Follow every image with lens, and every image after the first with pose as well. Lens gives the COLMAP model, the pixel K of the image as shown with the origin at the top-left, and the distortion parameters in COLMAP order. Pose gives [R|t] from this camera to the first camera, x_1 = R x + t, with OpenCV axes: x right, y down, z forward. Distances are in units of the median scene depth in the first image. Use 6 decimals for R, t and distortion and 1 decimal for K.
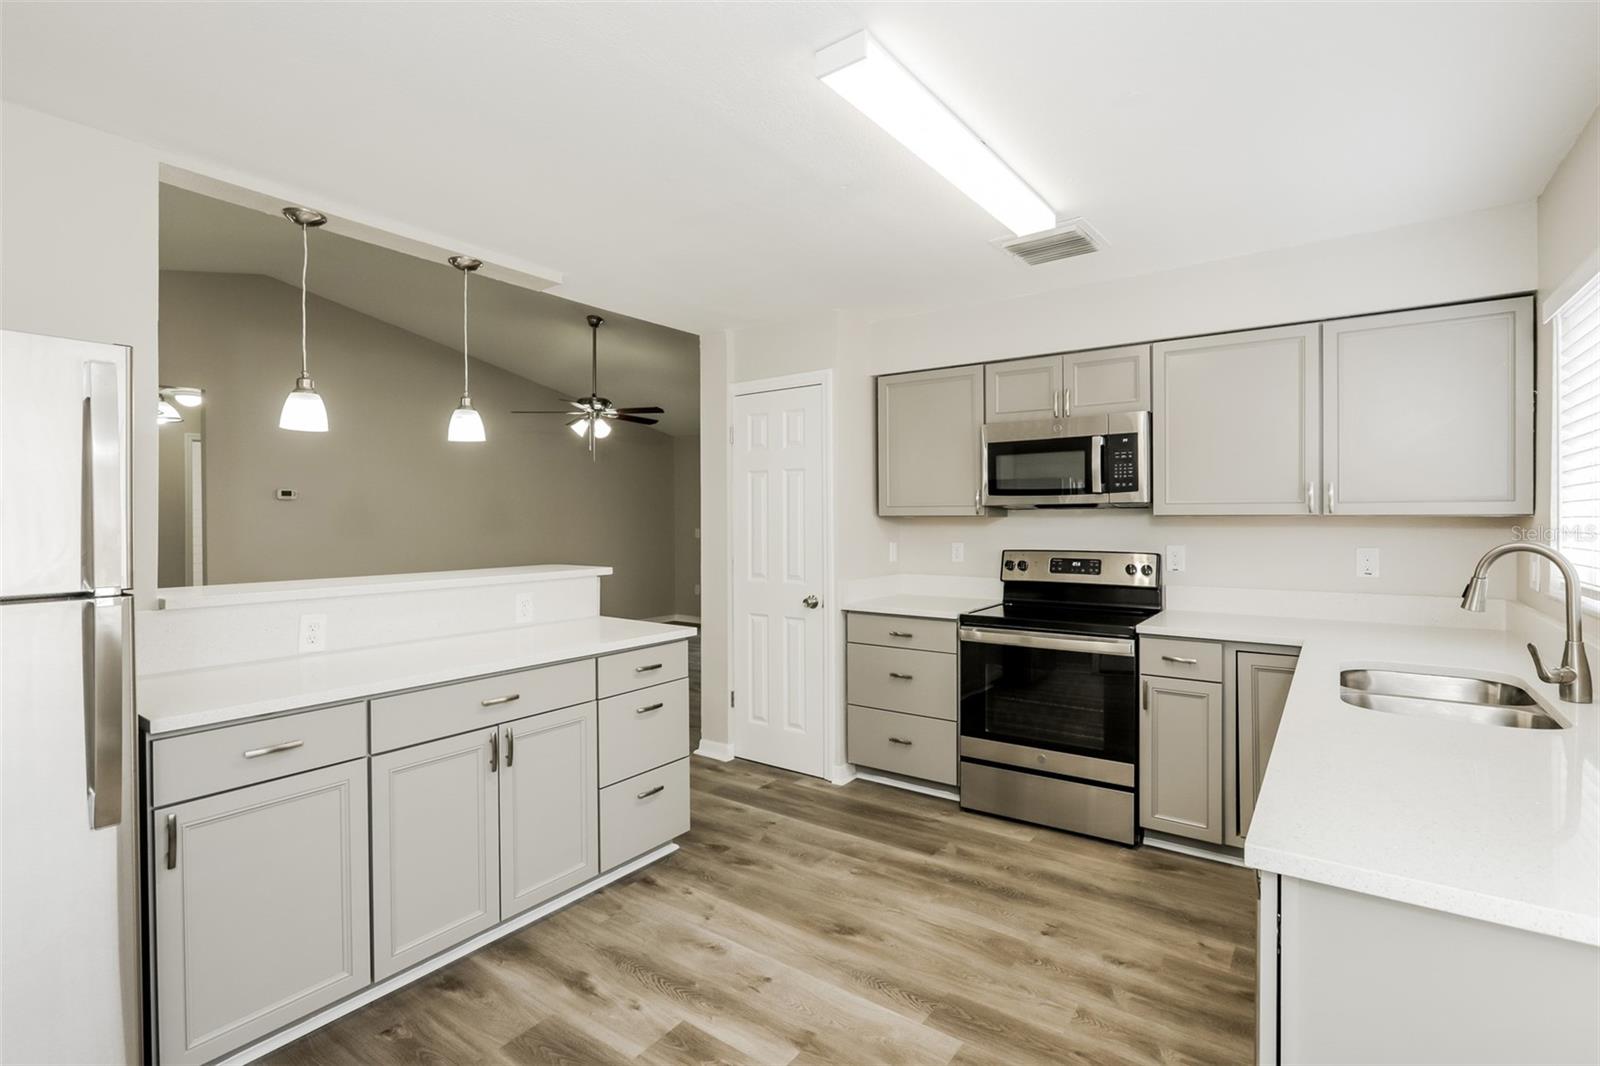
lens RADIAL K [[760.0, 0, 803.0], [0, 760.0, 517.8], [0, 0, 1]] dist [0.014448, -0.000072]
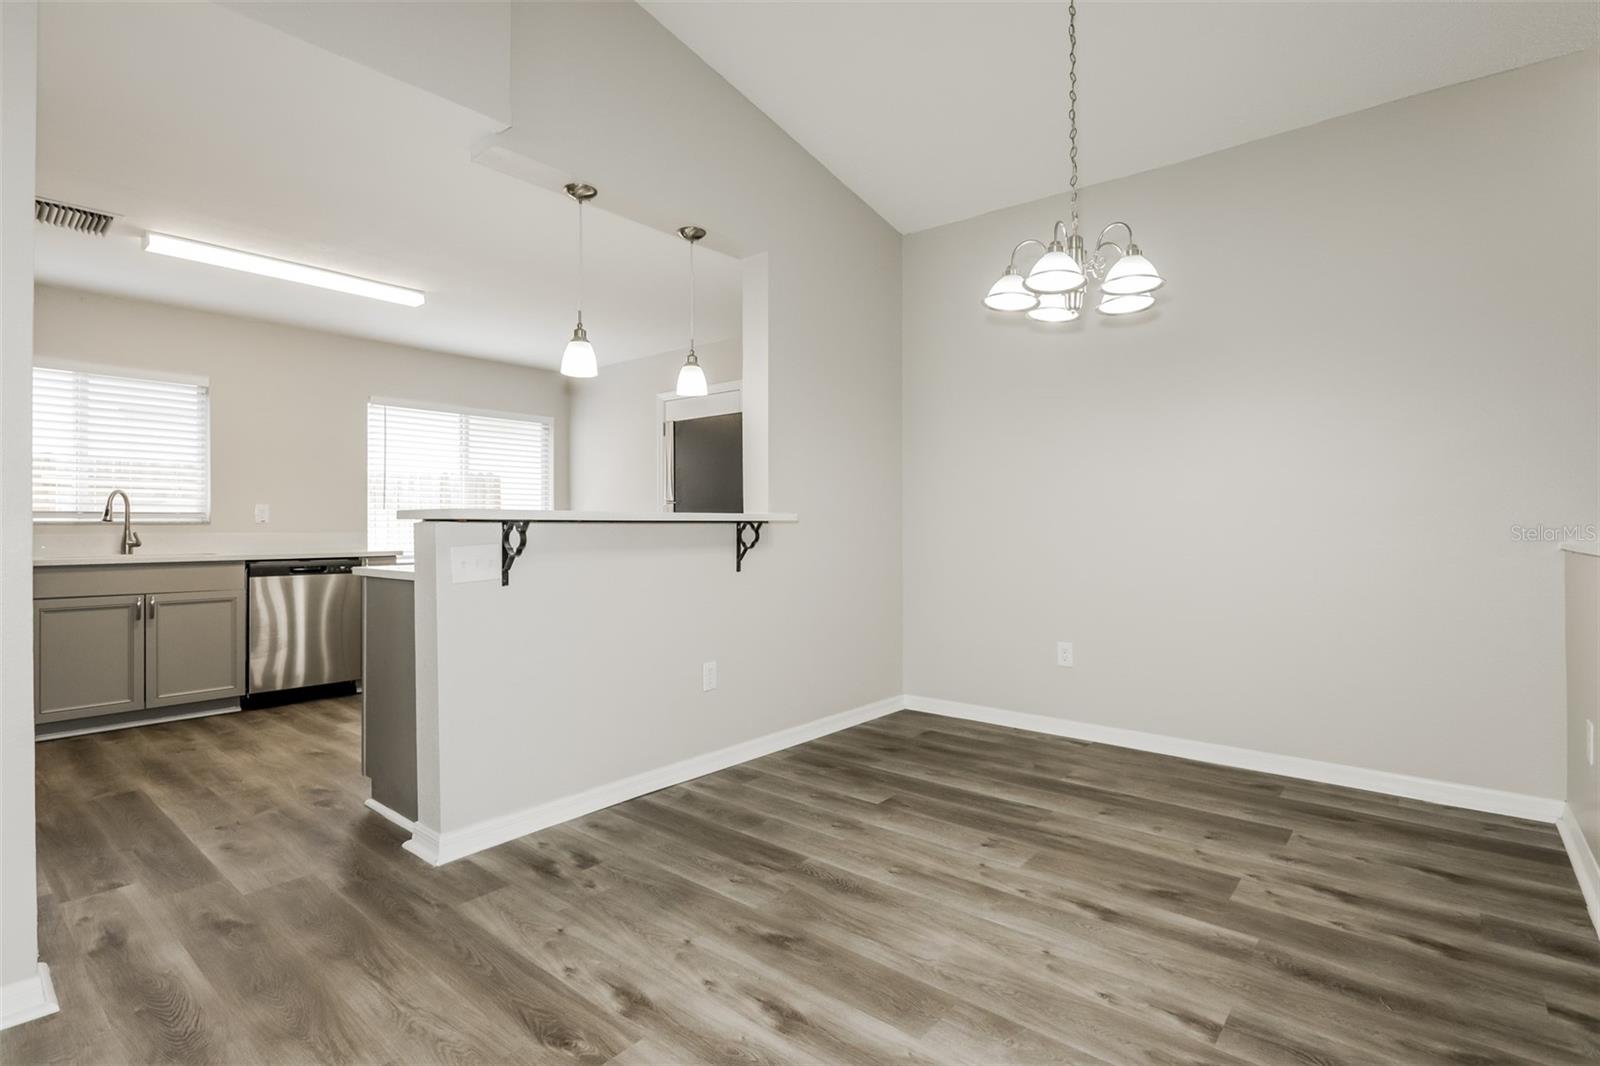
lens RADIAL K [[772.1, 0, 797.8], [0, 772.1, 521.5], [0, 0, 1]] dist [-0.003670, -0.000093]
pose [[-0.996970, 0.006374, 0.077523, -0.728306], [0.005842, 0.999958, -0.007086, 0.087286], [-0.077565, -0.006612, -0.996965, 1.797969]]
